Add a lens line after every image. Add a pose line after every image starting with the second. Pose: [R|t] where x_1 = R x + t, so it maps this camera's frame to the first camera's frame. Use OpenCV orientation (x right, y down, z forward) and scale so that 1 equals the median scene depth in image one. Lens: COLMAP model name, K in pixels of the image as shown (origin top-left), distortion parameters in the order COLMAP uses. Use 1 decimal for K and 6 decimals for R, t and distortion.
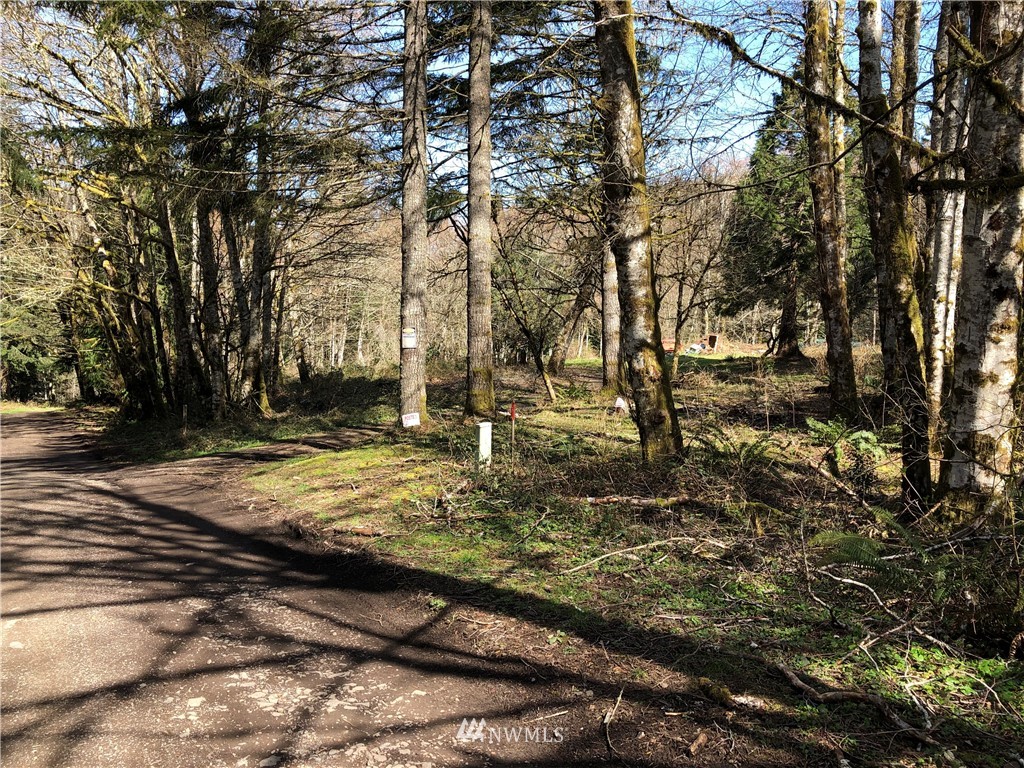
lens RADIAL K [[854.2, 0, 509.6], [0, 854.2, 383.9], [0, 0, 1]] dist [0.051359, -0.036152]
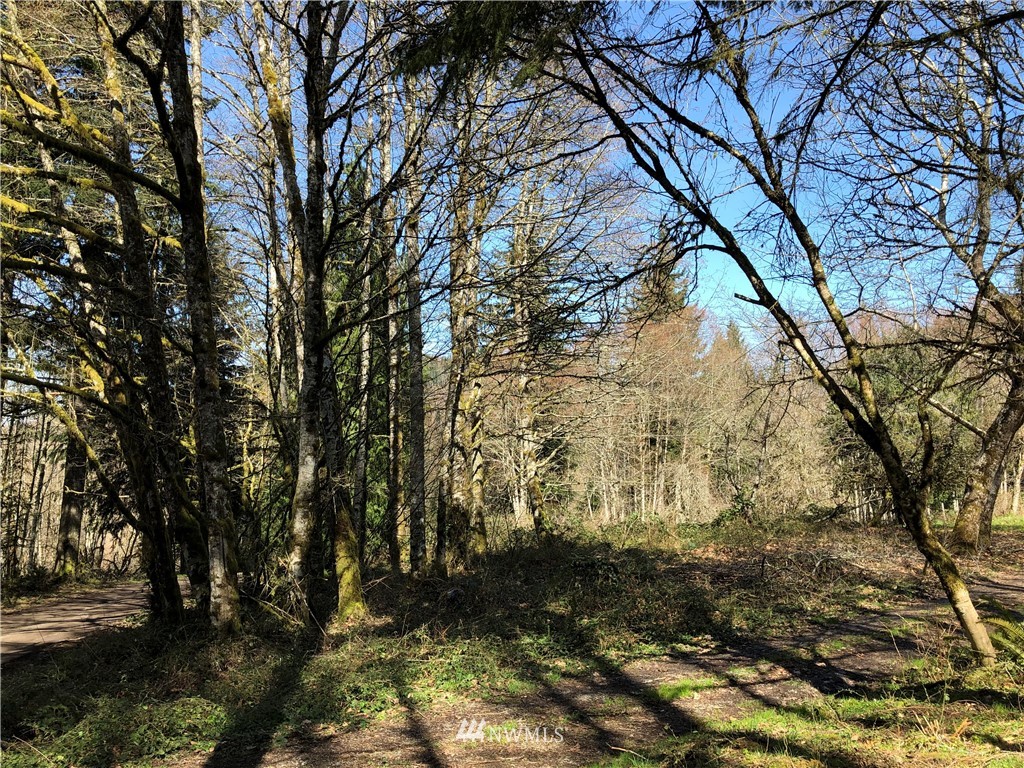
lens RADIAL K [[854.2, 0, 506.6], [0, 854.2, 380.5], [0, 0, 1]] dist [0.051359, -0.036152]
pose [[0.910430, -0.053559, -0.410182, 0.016813], [-0.020271, 0.984615, -0.173558, -0.013125], [0.413167, 0.166327, 0.895337, 0.379107]]
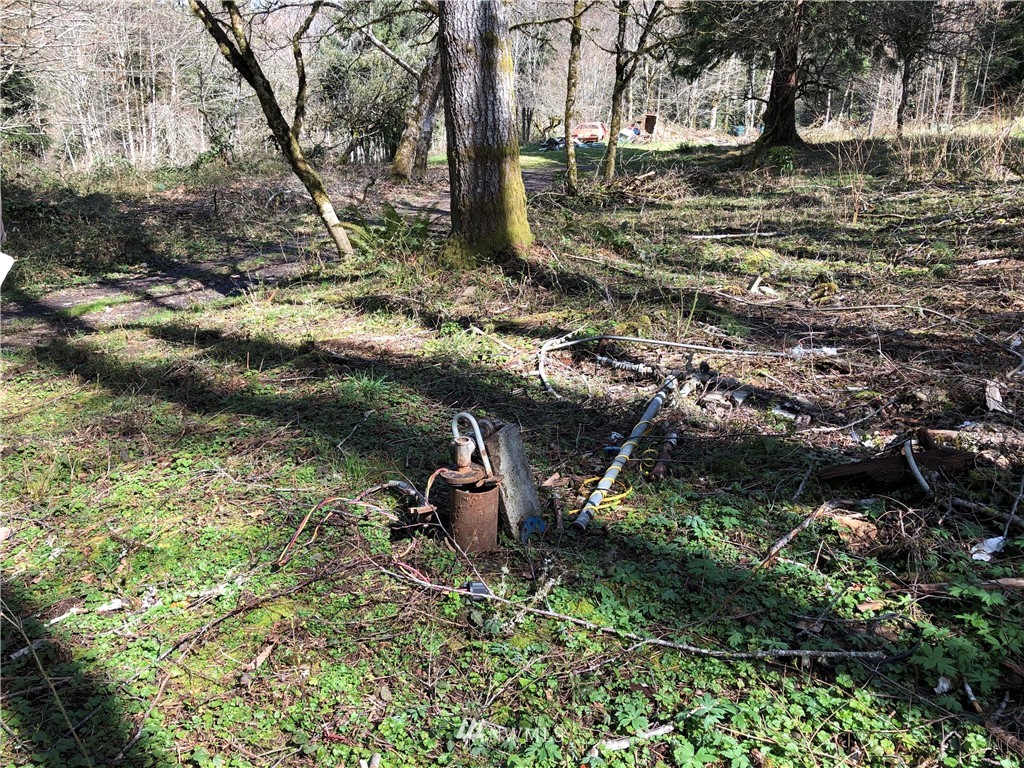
lens RADIAL K [[854.2, 0, 509.4], [0, 854.2, 377.9], [0, 0, 1]] dist [0.051359, -0.036152]
pose [[0.994026, -0.042803, 0.100398, 0.050905], [0.019377, 0.974487, 0.223605, -0.007938], [-0.107408, -0.220323, 0.969495, 0.355024]]
